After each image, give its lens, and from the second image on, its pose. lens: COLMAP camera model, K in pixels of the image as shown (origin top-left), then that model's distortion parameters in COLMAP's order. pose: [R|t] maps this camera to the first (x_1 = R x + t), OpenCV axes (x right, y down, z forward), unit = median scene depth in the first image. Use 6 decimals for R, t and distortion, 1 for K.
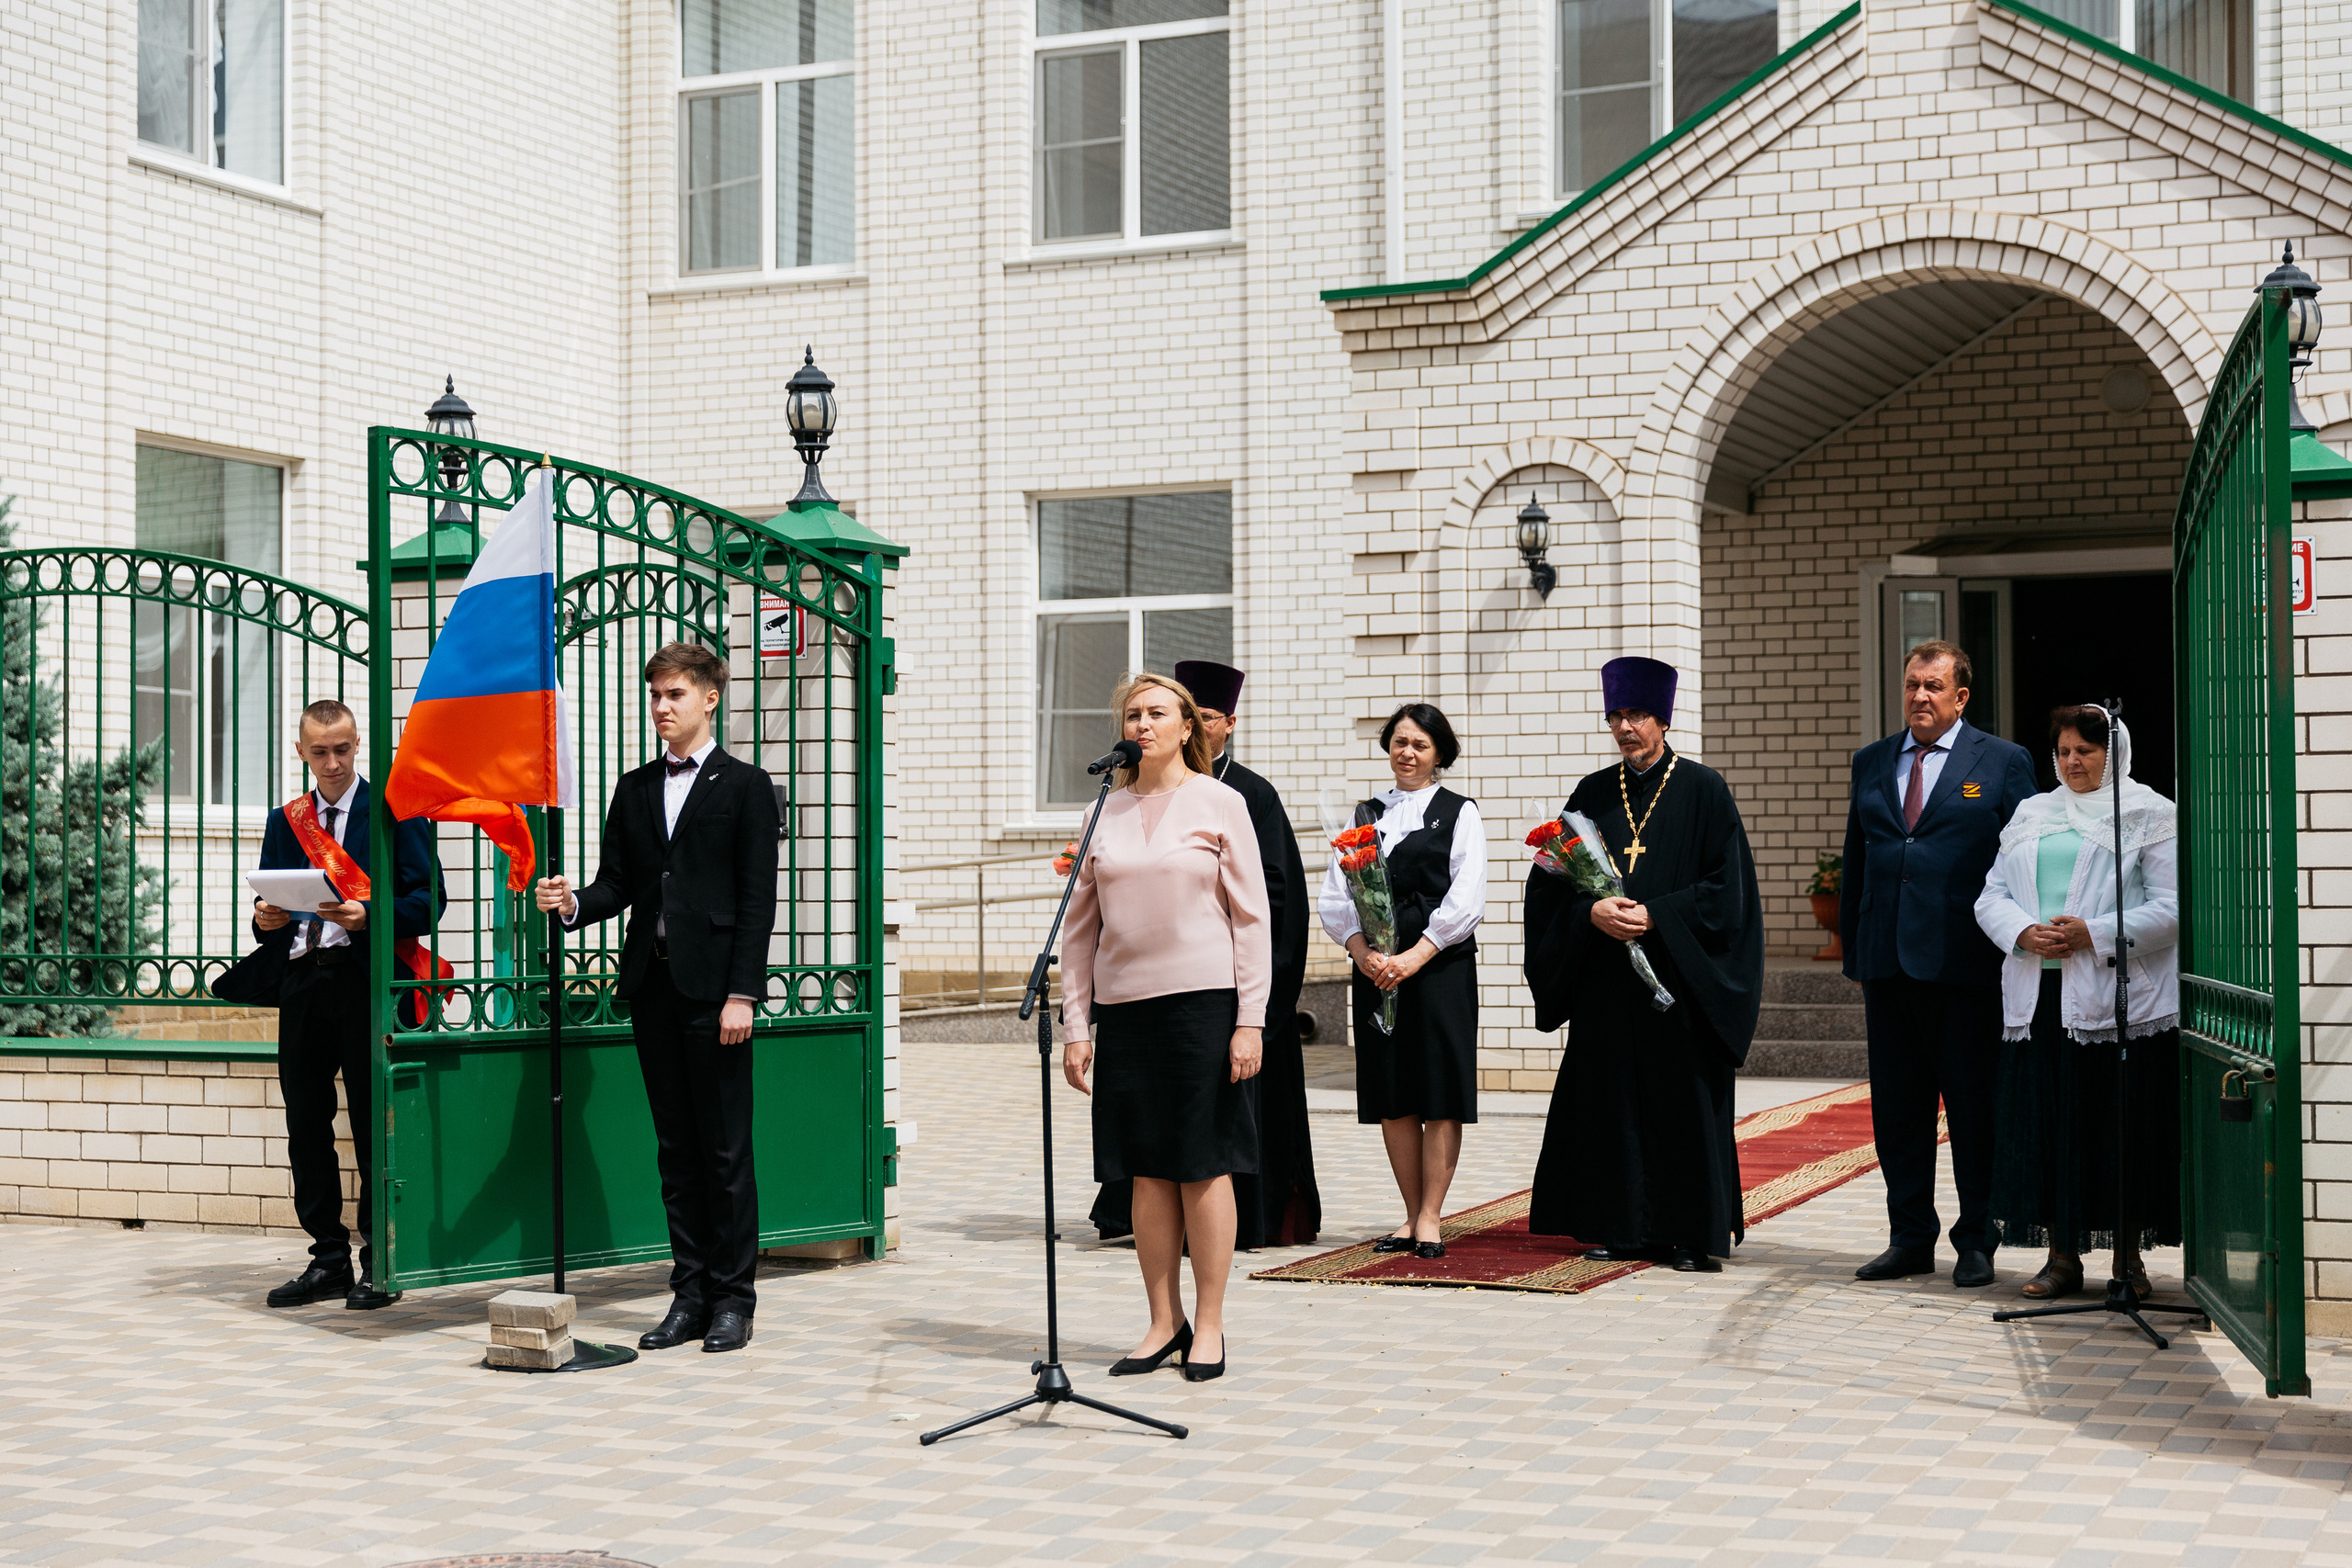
lens RADIAL K [[3514.0, 0, 1176.0], [0, 3514.0, 784.0], [0, 0, 1]] dist [0.008256, -0.000438]
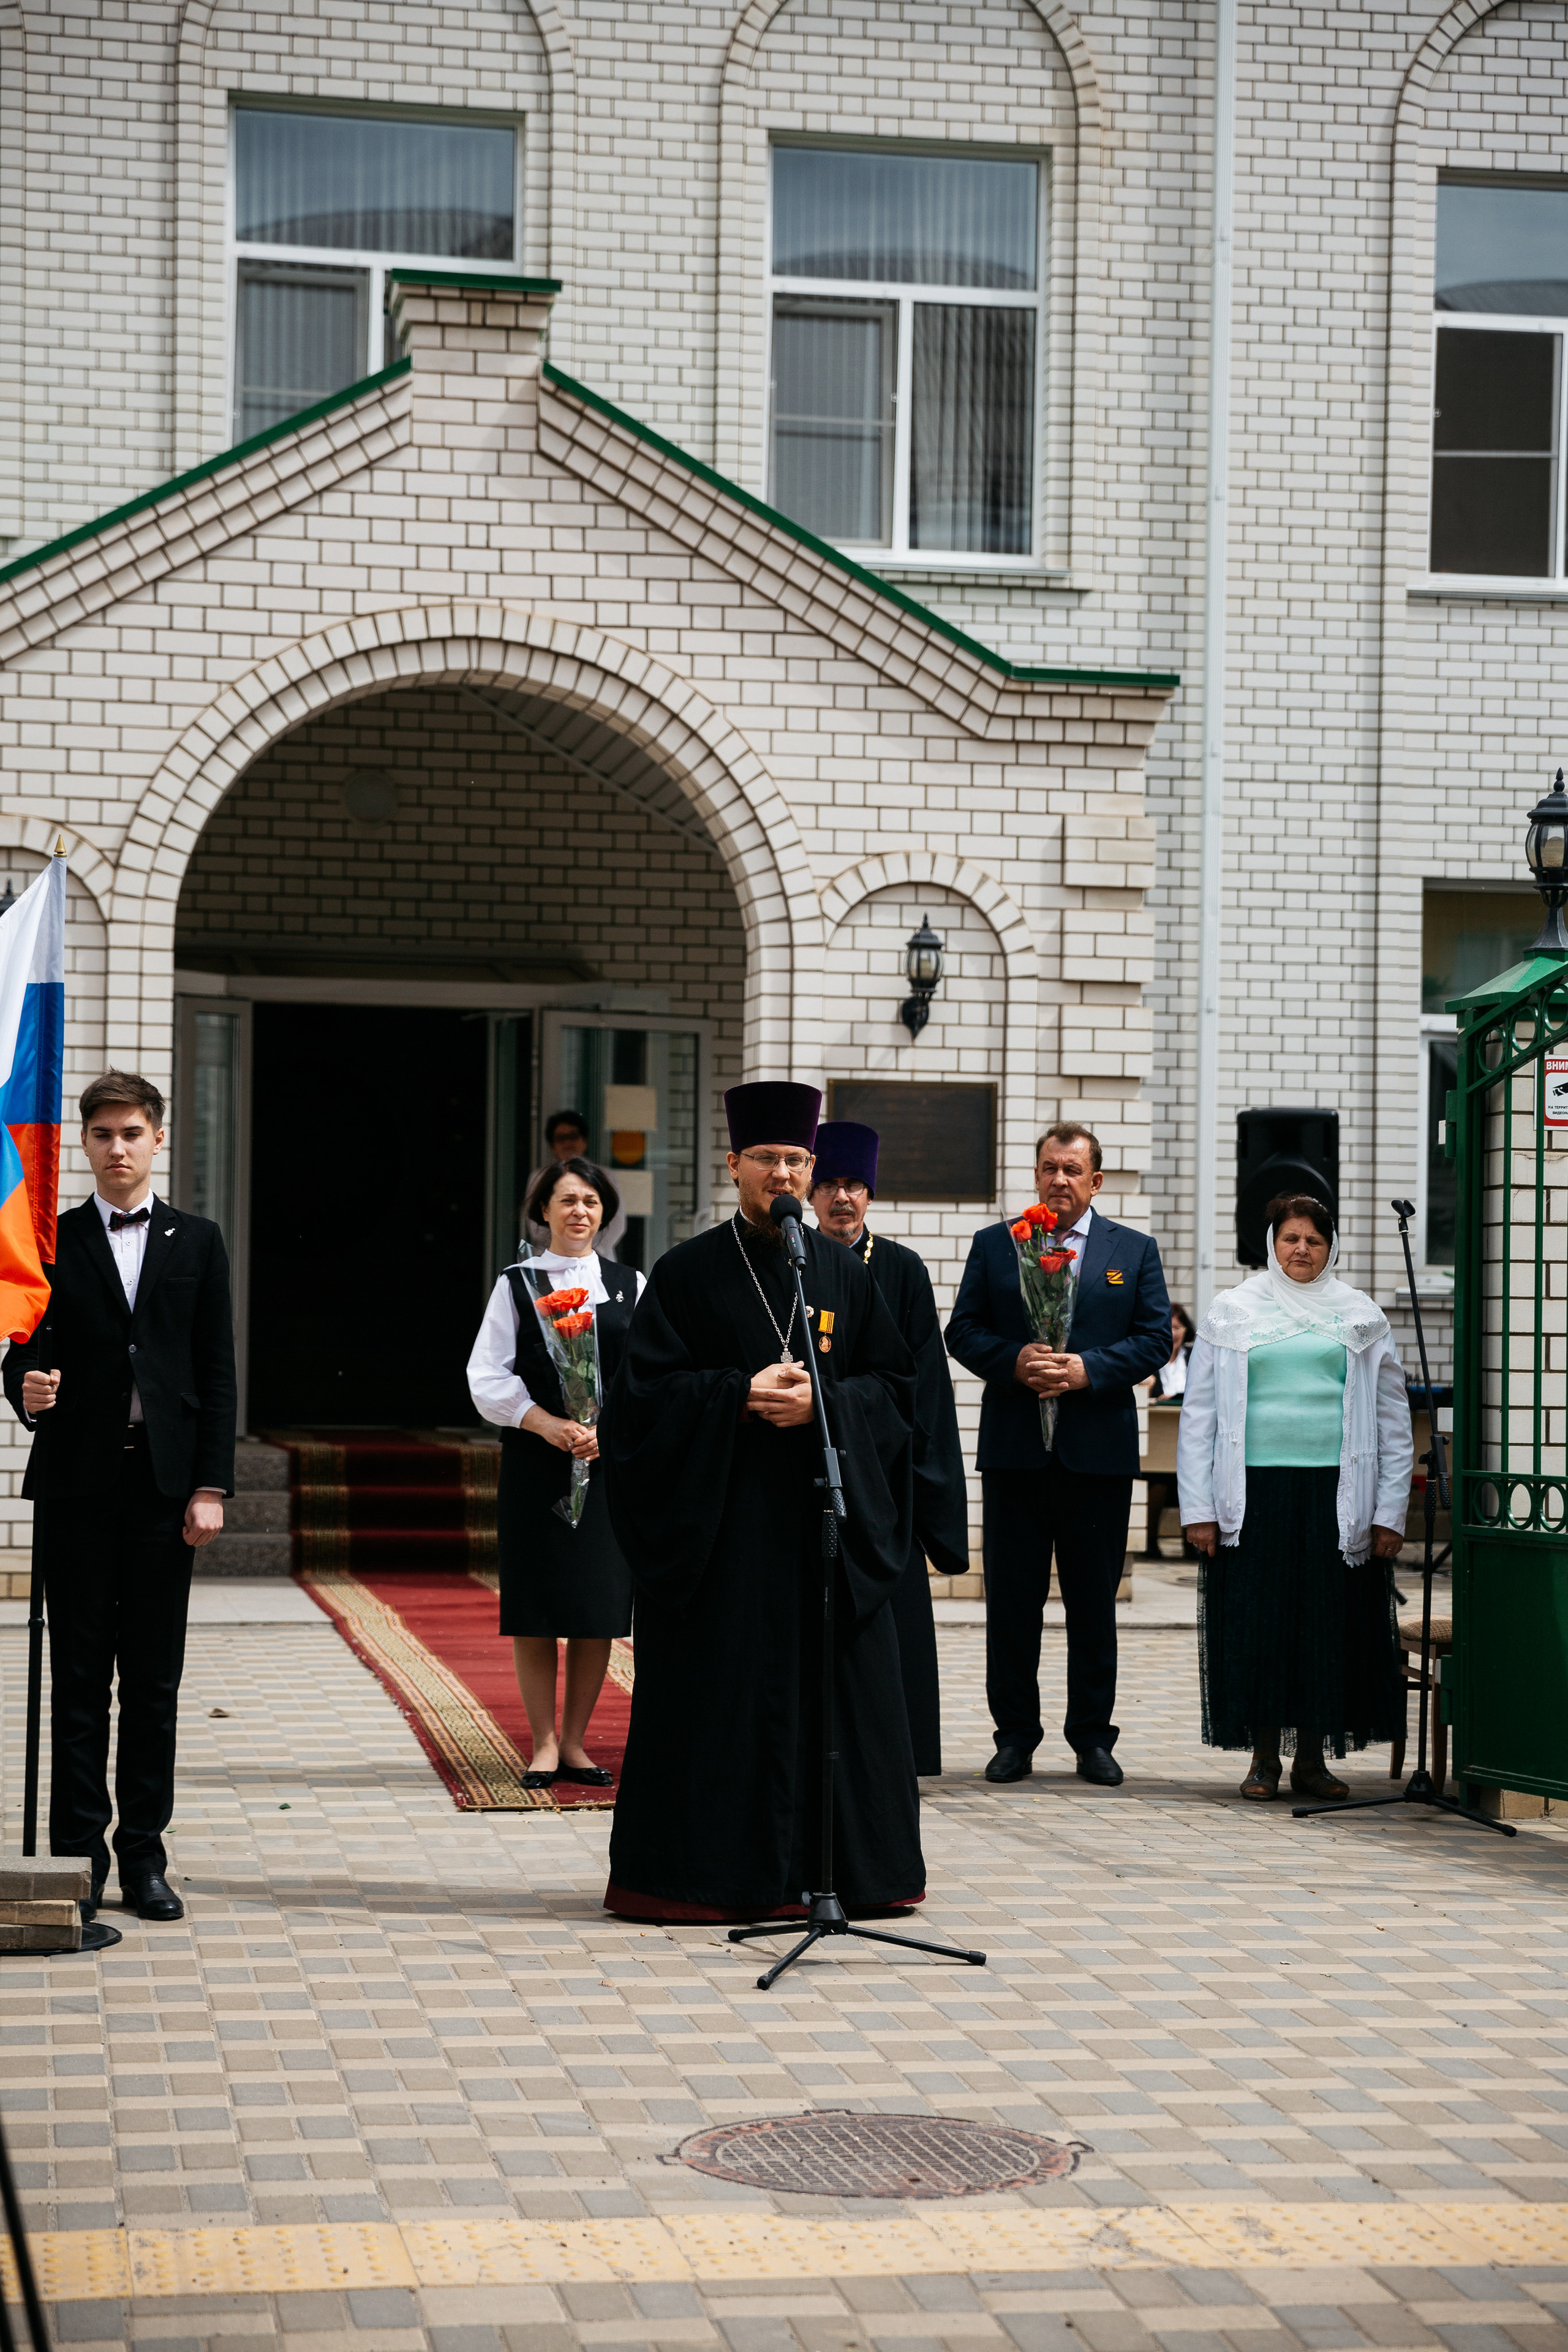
lens RADIAL K [[4390.7, 0, 784.0], [0, 4390.7, 1176.0], [0, 0, 1]] dist [0.208994, 0.015221]
pose [[0.821014, 0.039221, 0.569559, -0.352308], [-0.035925, 0.999209, -0.017022, -0.001605], [-0.569777, -0.006486, 0.821774, 0.030052]]
